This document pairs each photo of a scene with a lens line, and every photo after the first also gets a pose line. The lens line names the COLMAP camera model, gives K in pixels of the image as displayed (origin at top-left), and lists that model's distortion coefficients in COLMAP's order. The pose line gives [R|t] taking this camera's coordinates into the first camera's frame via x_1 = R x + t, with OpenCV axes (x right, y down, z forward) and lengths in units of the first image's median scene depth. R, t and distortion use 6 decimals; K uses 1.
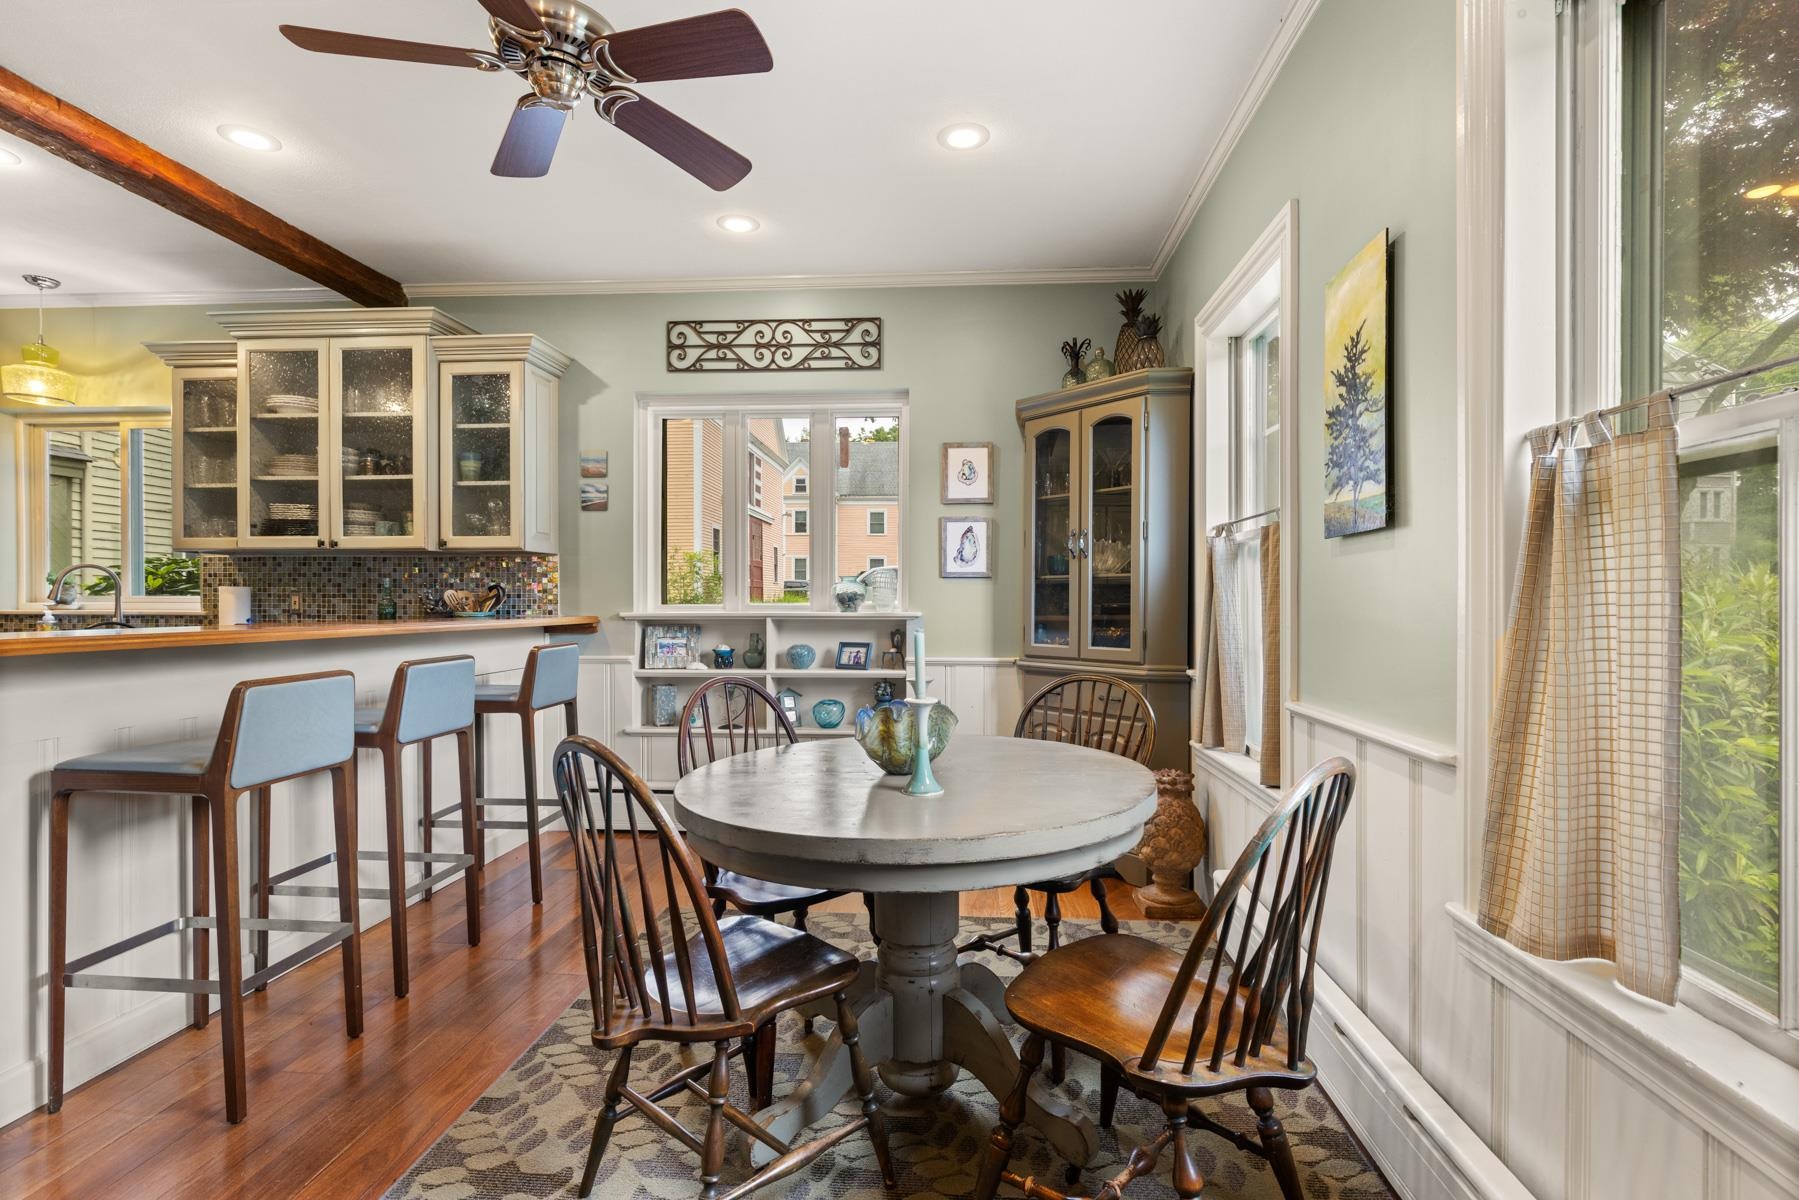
lens RADIAL K [[855.1, 0, 899.6], [0, 855.1, 602.0], [0, 0, 1]] dist [-0.001447, 0.000171]
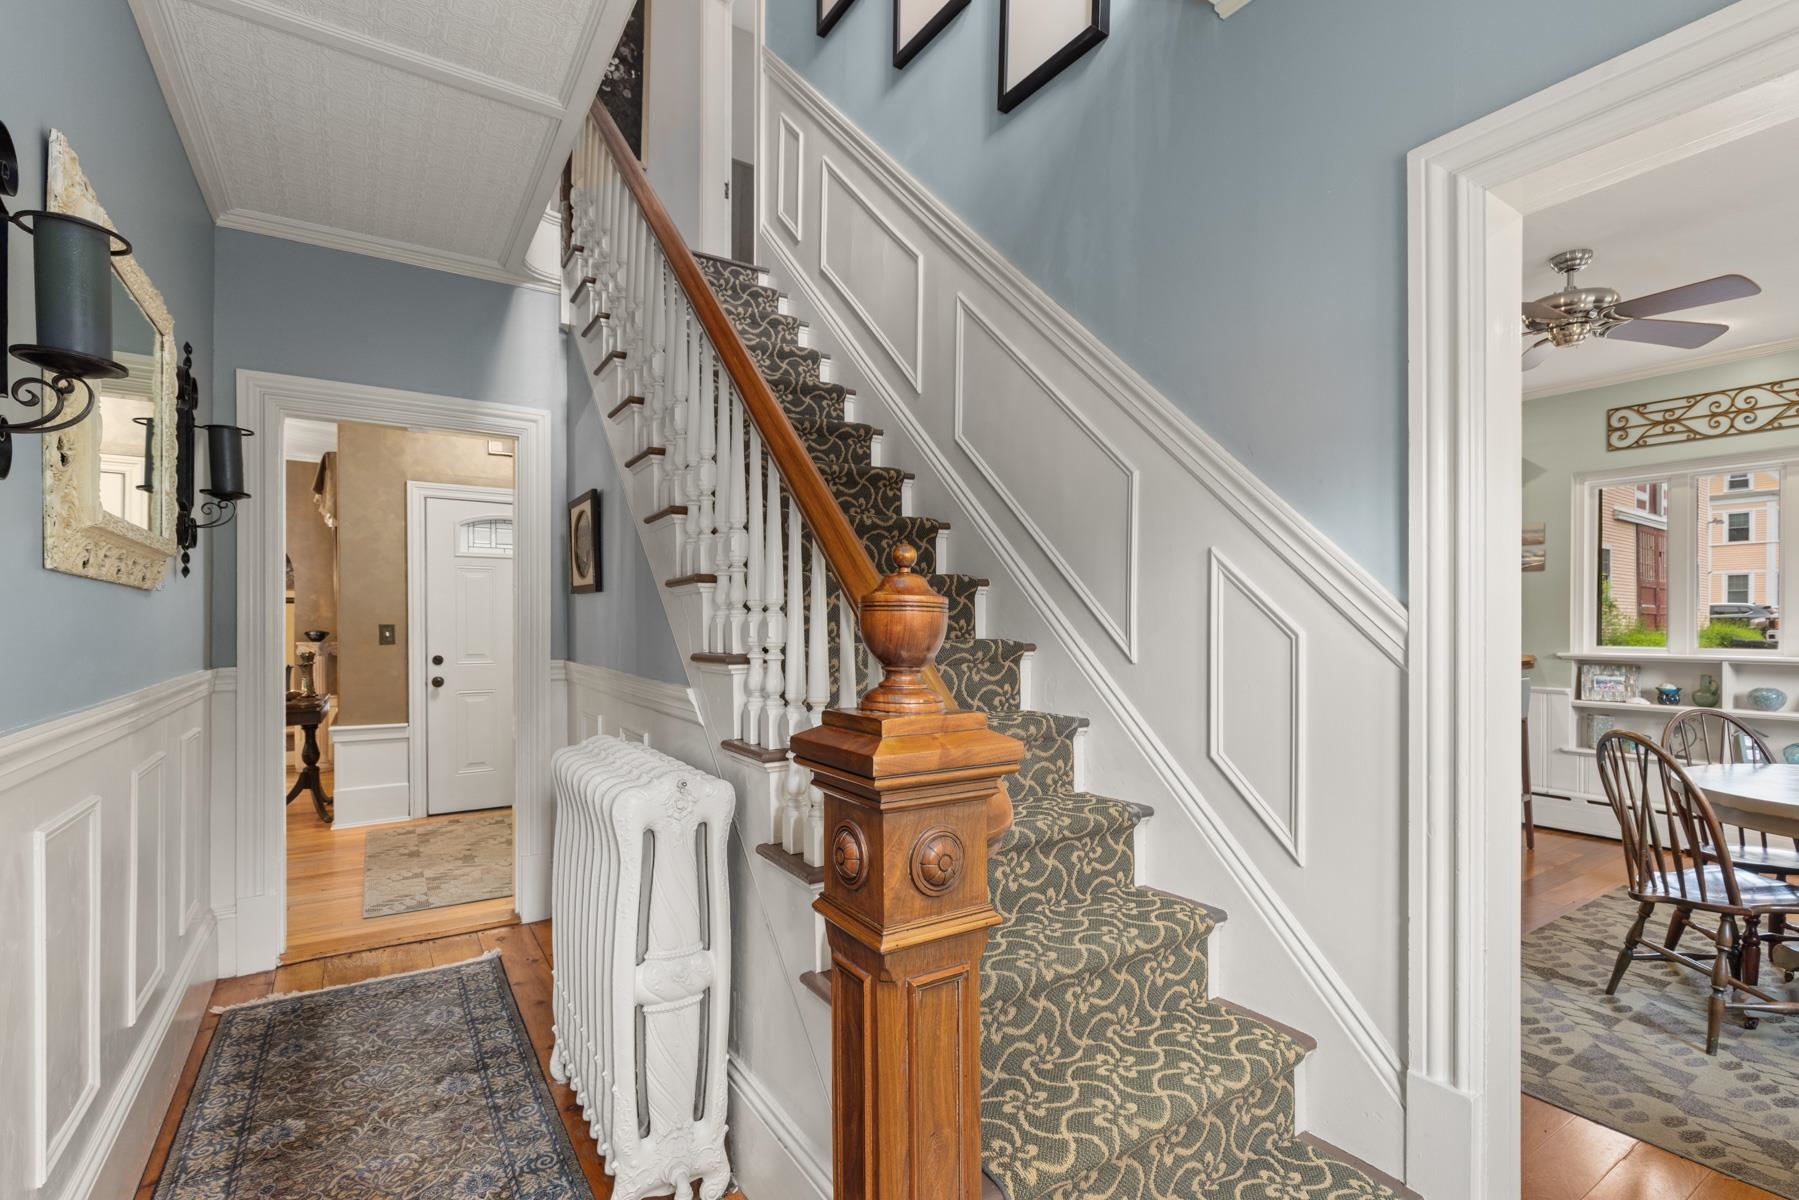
lens RADIAL K [[809.5, 0, 953.7], [0, 809.5, 625.1], [0, 0, 1]] dist [0.012928, -0.000461]
pose [[0.637631, 0.002360, -0.770338, 0.024316], [-0.007141, 0.999970, -0.002848, -0.018239], [0.770309, 0.007317, 0.637629, -0.424546]]
